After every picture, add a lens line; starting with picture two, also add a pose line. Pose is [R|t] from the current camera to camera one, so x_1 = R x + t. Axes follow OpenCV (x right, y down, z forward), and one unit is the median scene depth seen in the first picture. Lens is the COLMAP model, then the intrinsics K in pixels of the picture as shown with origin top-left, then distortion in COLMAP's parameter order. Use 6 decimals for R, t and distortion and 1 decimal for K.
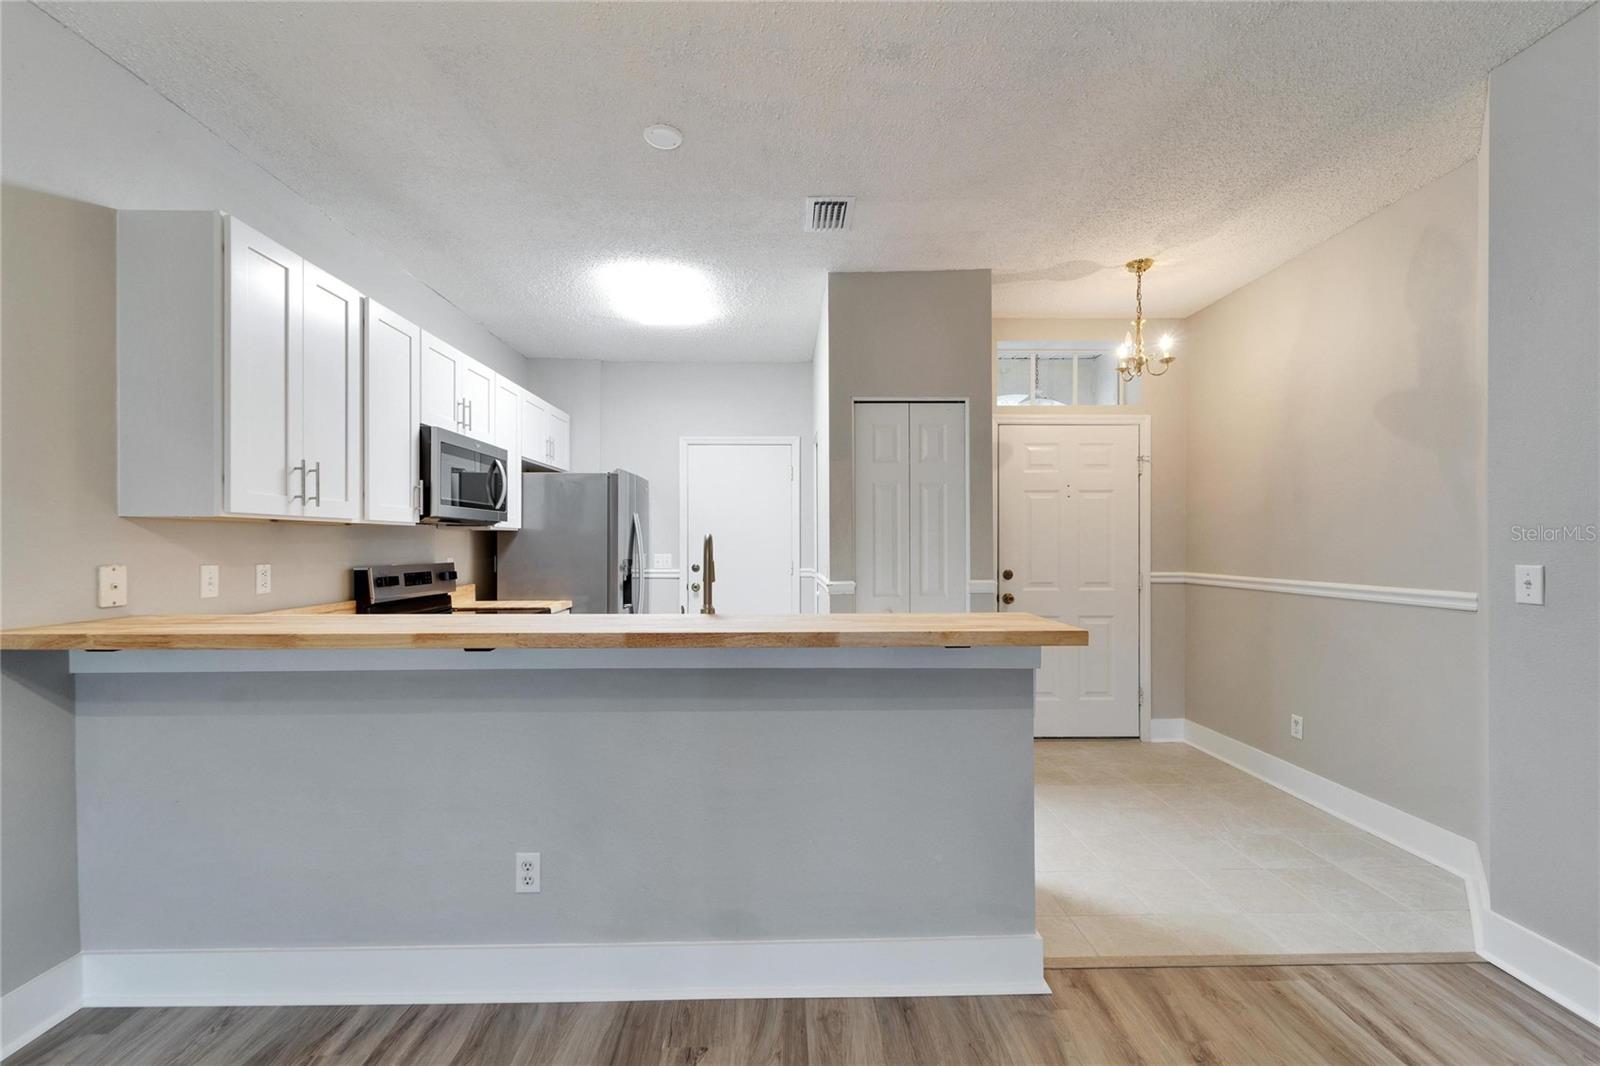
lens RADIAL K [[643.1, 0, 791.5], [0, 643.1, 548.5], [0, 0, 1]] dist [0.004390, -0.001915]
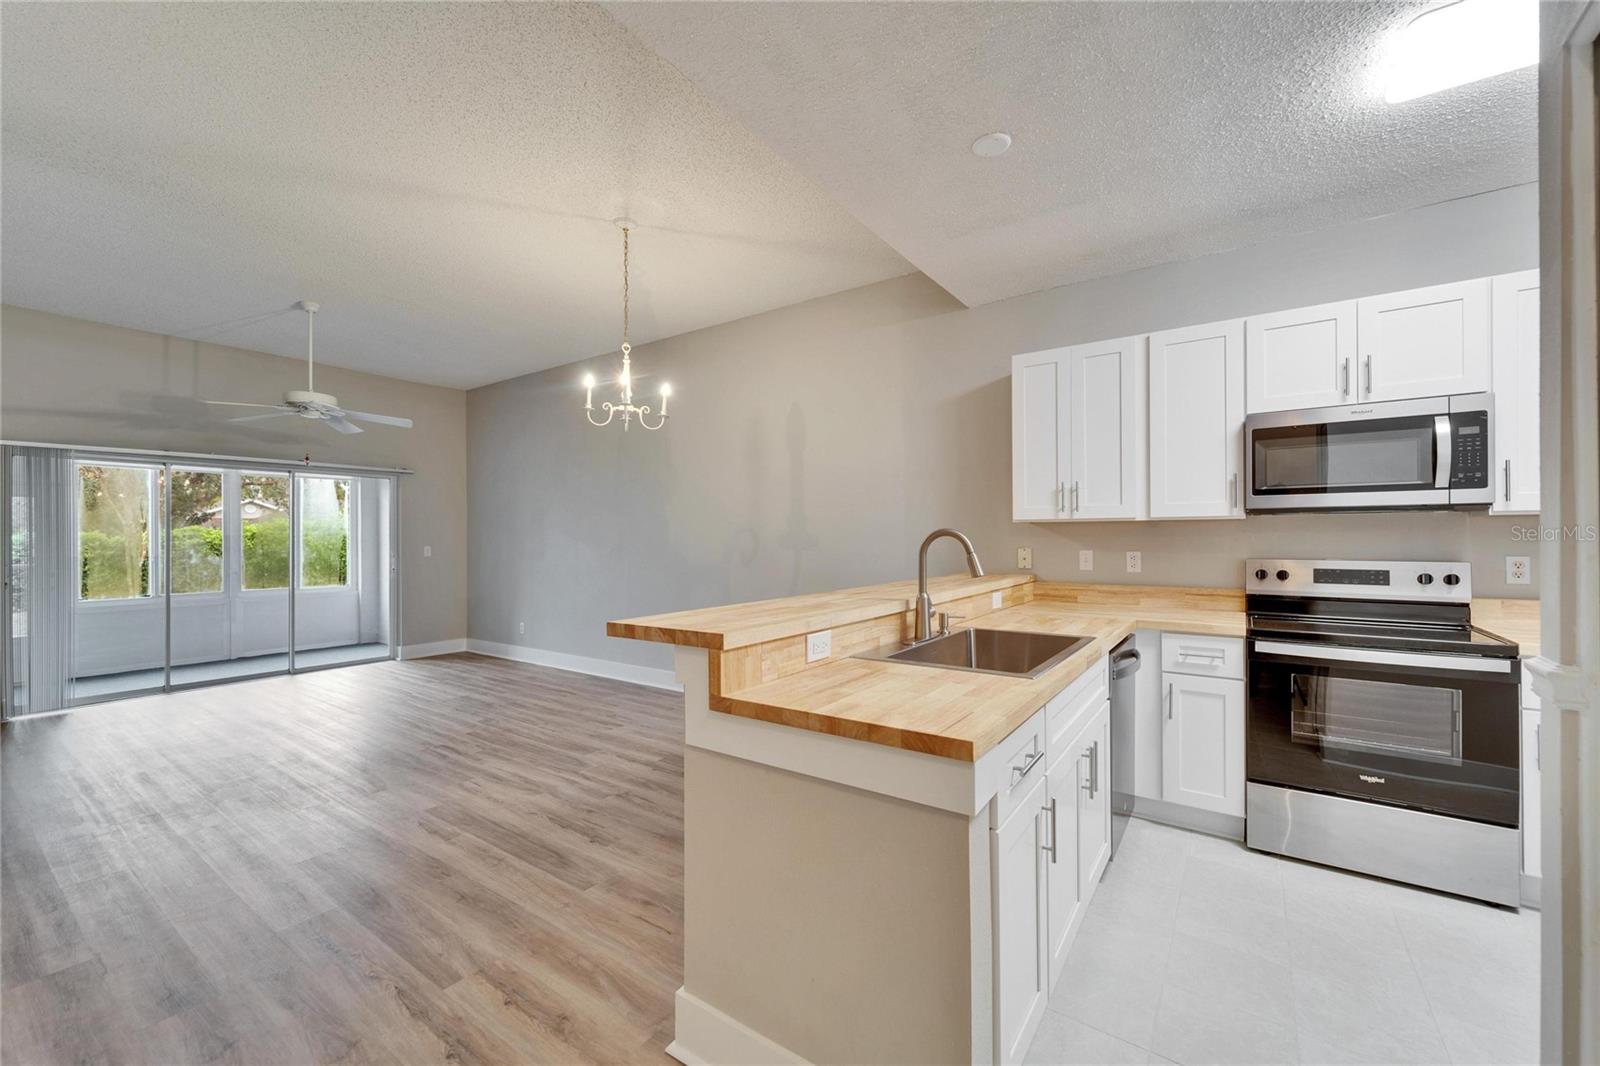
lens RADIAL K [[643.1, 0, 792.2], [0, 643.1, 532.6], [0, 0, 1]] dist [0.004390, -0.001915]
pose [[-0.595948, -0.000896, -0.803022, 0.566019], [-0.002403, 0.999997, 0.000667, -0.011745], [0.803019, 0.002327, -0.595949, 0.932212]]
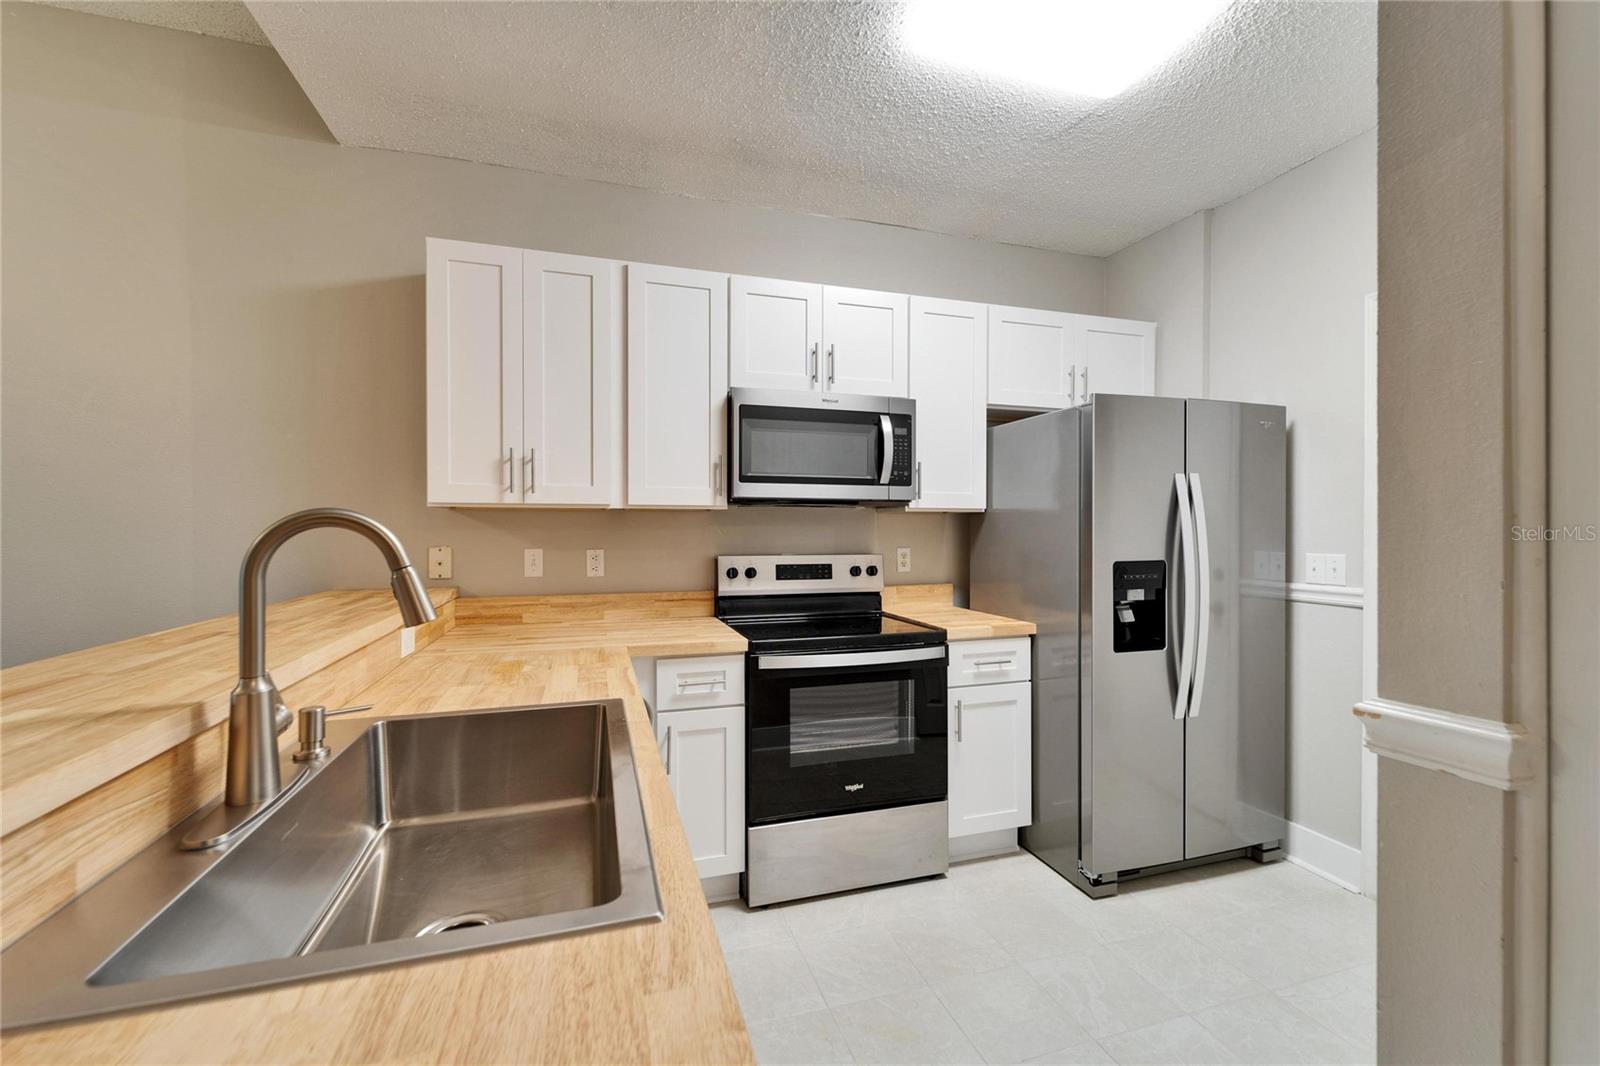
lens RADIAL K [[643.1, 0, 787.5], [0, 643.1, 532.8], [0, 0, 1]] dist [0.004390, -0.001915]
pose [[0.271649, 0.006950, -0.962371, 0.227948], [-0.009781, 0.999942, 0.004460, -0.008438], [0.962347, 0.008201, 0.271702, 0.765744]]
